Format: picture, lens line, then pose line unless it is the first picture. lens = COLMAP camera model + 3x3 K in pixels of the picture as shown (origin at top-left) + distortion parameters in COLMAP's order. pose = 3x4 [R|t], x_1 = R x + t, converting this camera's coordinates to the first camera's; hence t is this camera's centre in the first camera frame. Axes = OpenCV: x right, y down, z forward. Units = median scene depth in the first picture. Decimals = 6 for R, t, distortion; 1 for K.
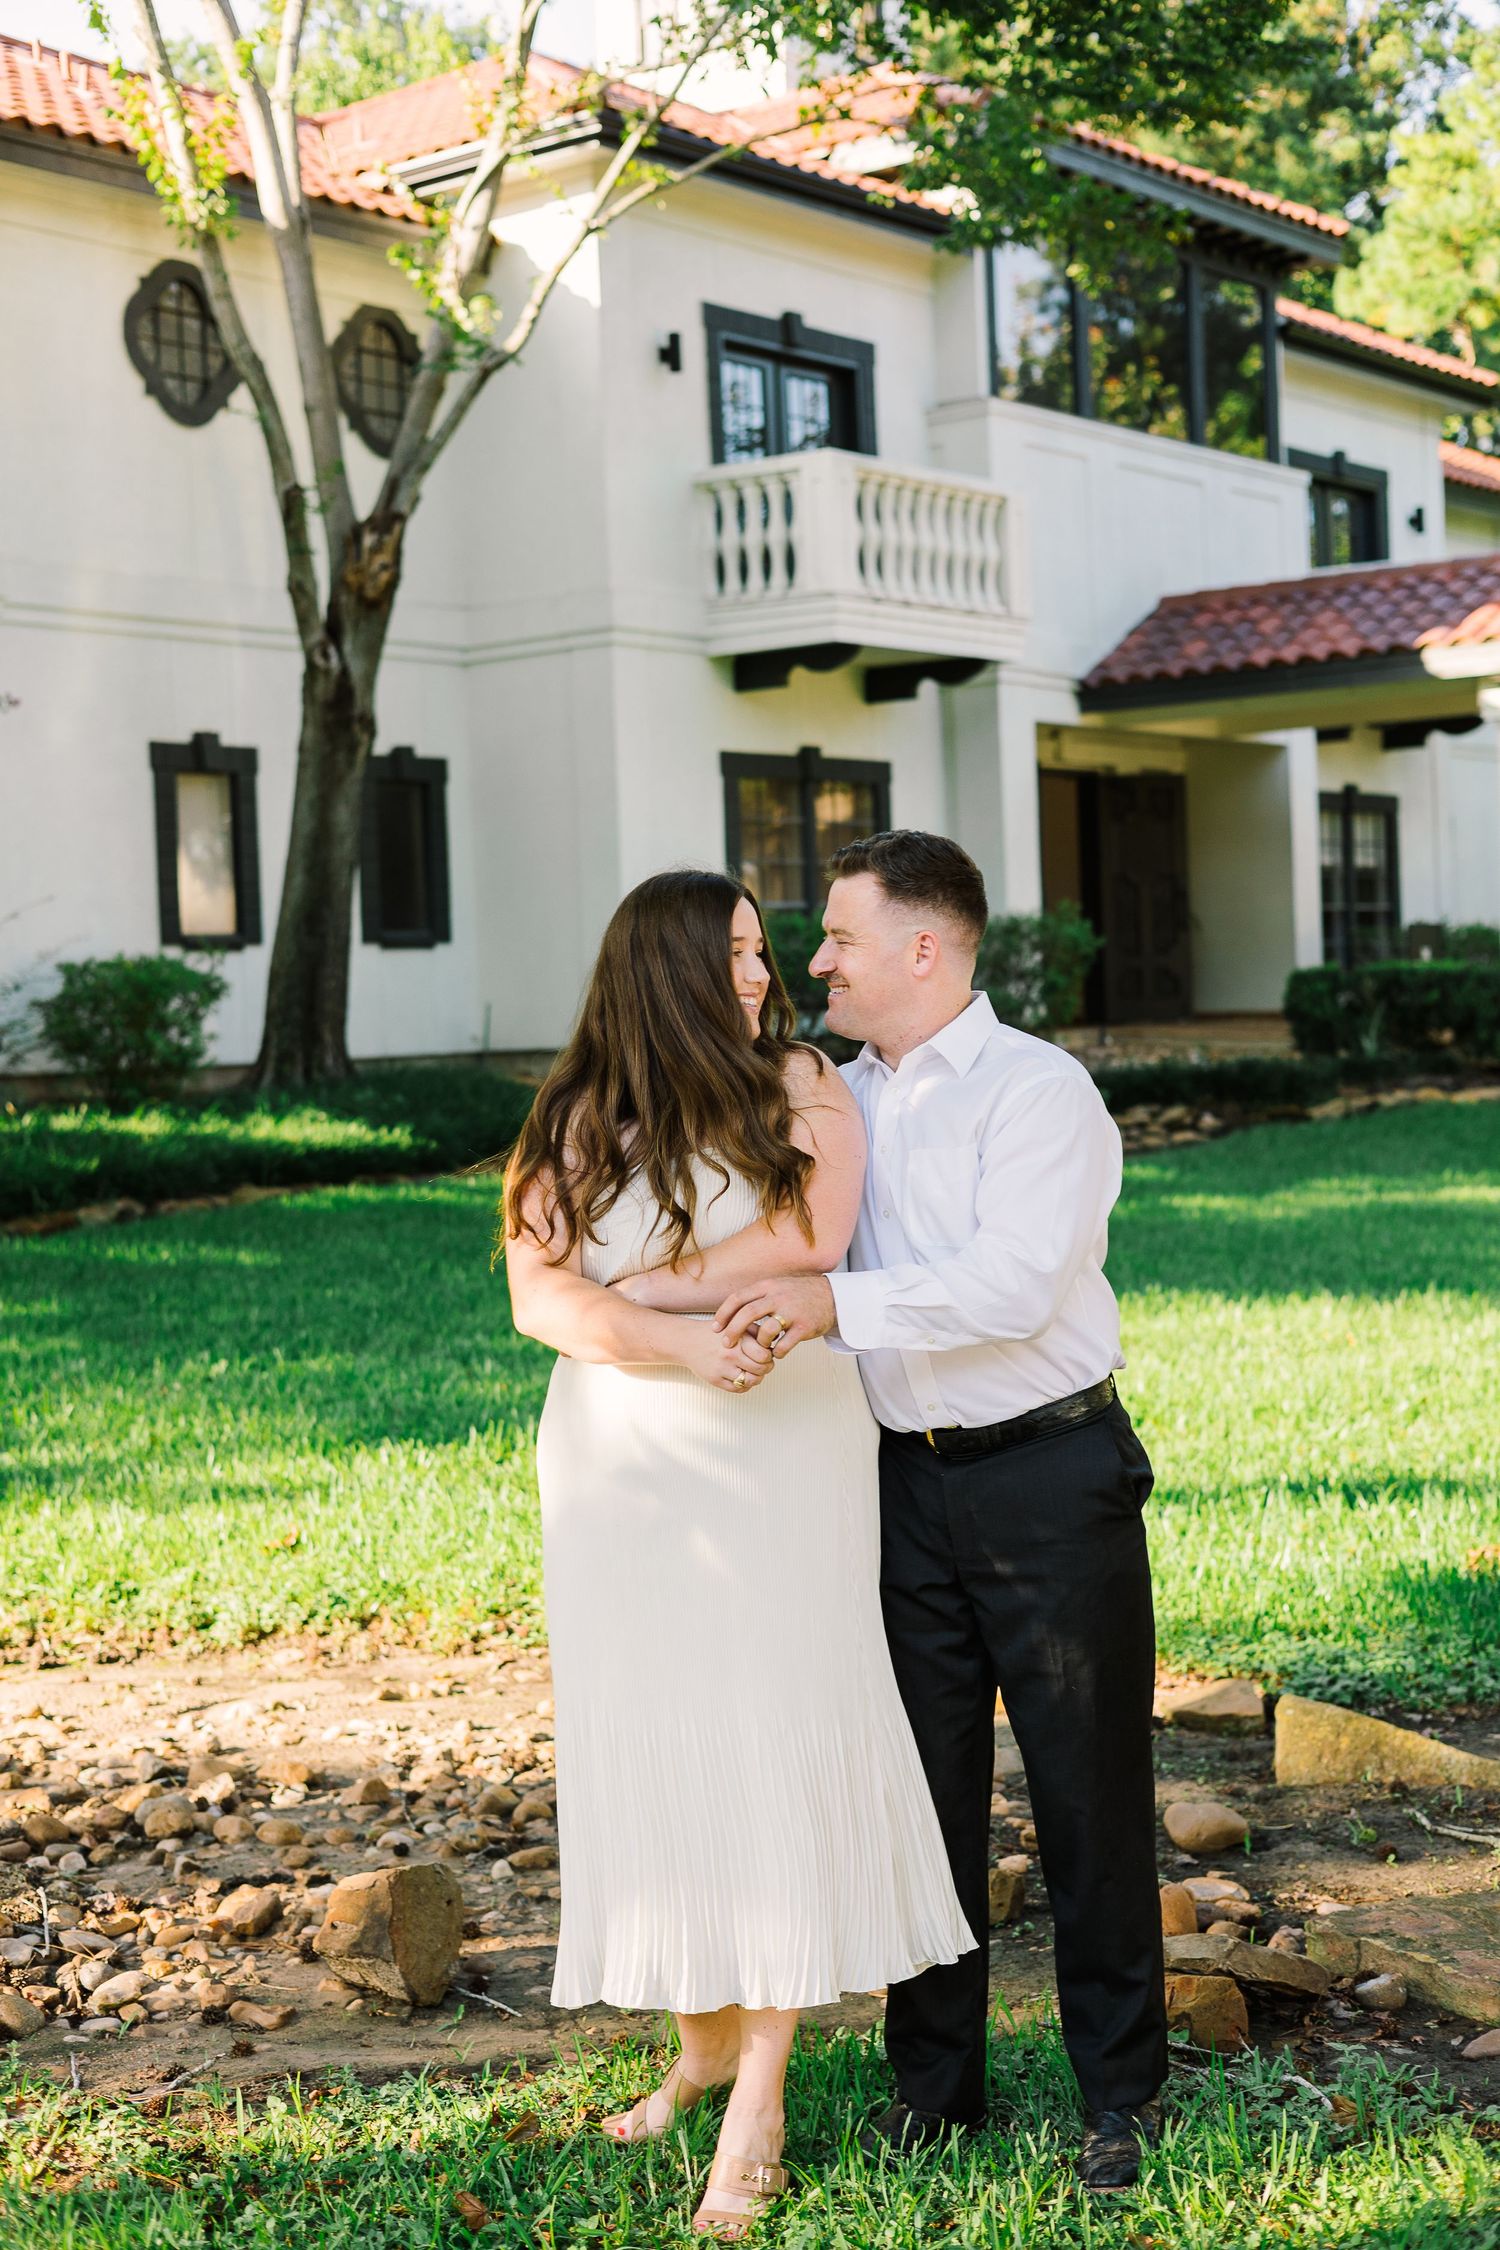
lens RADIAL K [[3224.3, 0, 750.5], [0, 3224.3, 1118.6], [0, 0, 1]] dist [0.018470, 0.001616]
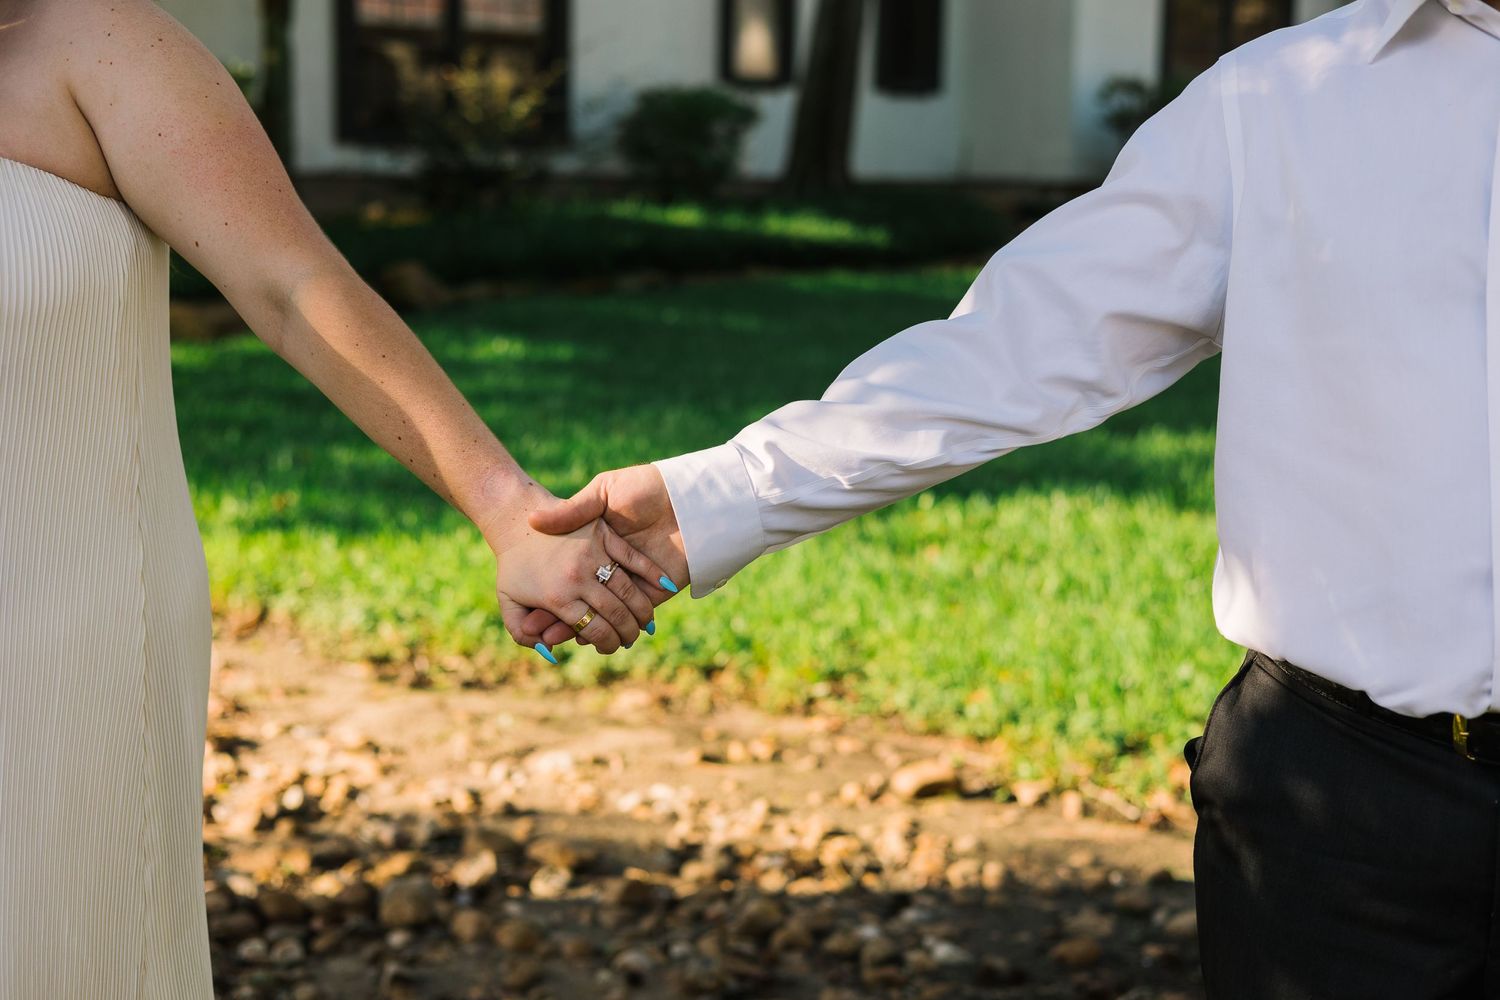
lens RADIAL K [[2185.8, 0, 725.6], [0, 2185.8, 499.5], [0, 0, 1]] dist [0.106684, -0.054310]
pose [[0.977945, 0.077963, -0.193768, 0.007500], [-0.054555, 0.990864, 0.123338, 0.004689], [0.201613, -0.110046, 0.973264, 0.122735]]
